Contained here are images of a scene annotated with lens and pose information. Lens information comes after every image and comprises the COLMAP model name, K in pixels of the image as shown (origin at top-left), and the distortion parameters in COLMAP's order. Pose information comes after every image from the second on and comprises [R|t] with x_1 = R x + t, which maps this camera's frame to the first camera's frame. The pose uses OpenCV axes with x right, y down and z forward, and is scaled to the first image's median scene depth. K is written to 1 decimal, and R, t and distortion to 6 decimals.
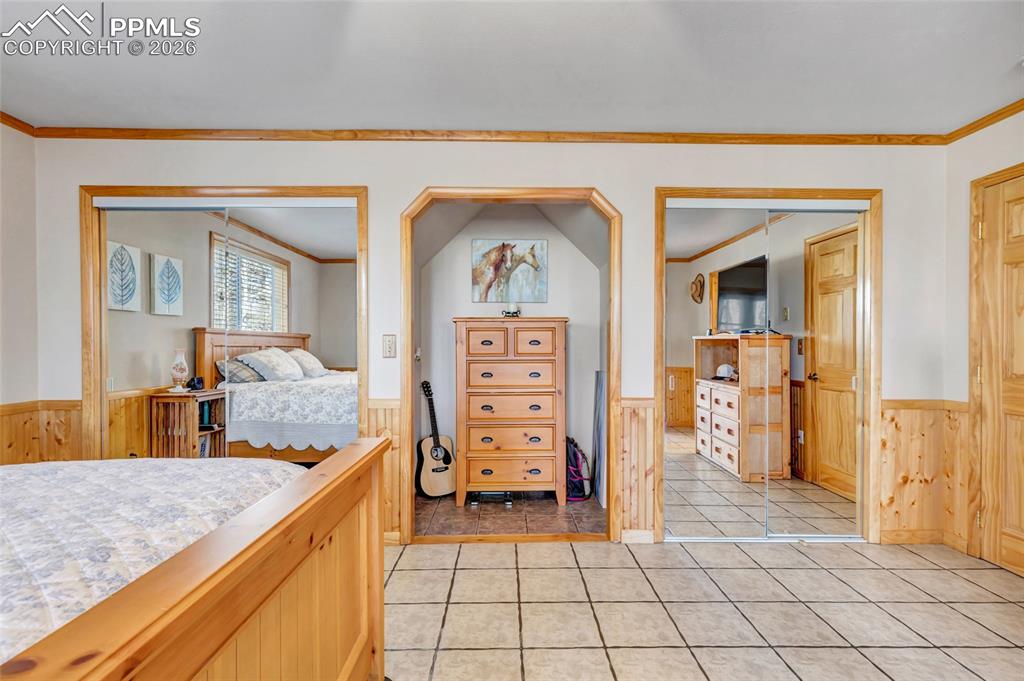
lens RADIAL K [[472.2, 0, 514.8], [0, 472.2, 343.9], [0, 0, 1]] dist [0.004606, 0.000203]
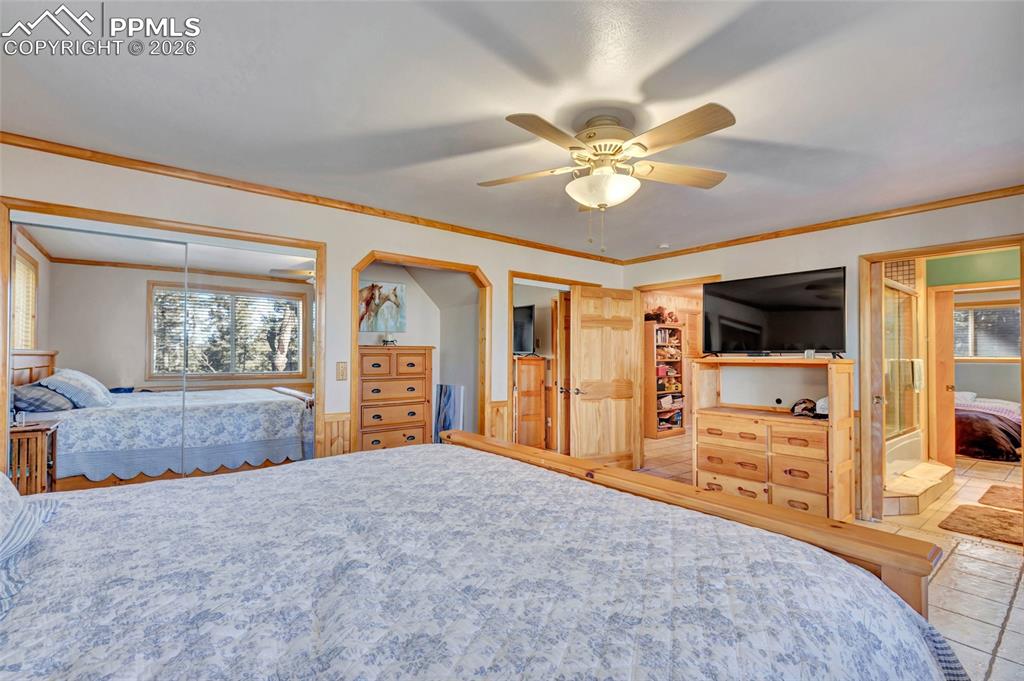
lens RADIAL K [[472.2, 0, 514.8], [0, 472.2, 343.9], [0, 0, 1]] dist [0.004606, 0.000203]
pose [[0.800591, 0.019315, 0.598900, -0.467001], [-0.010797, 0.999783, -0.017811, -0.037151], [-0.599114, 0.007793, 0.800625, -0.216768]]
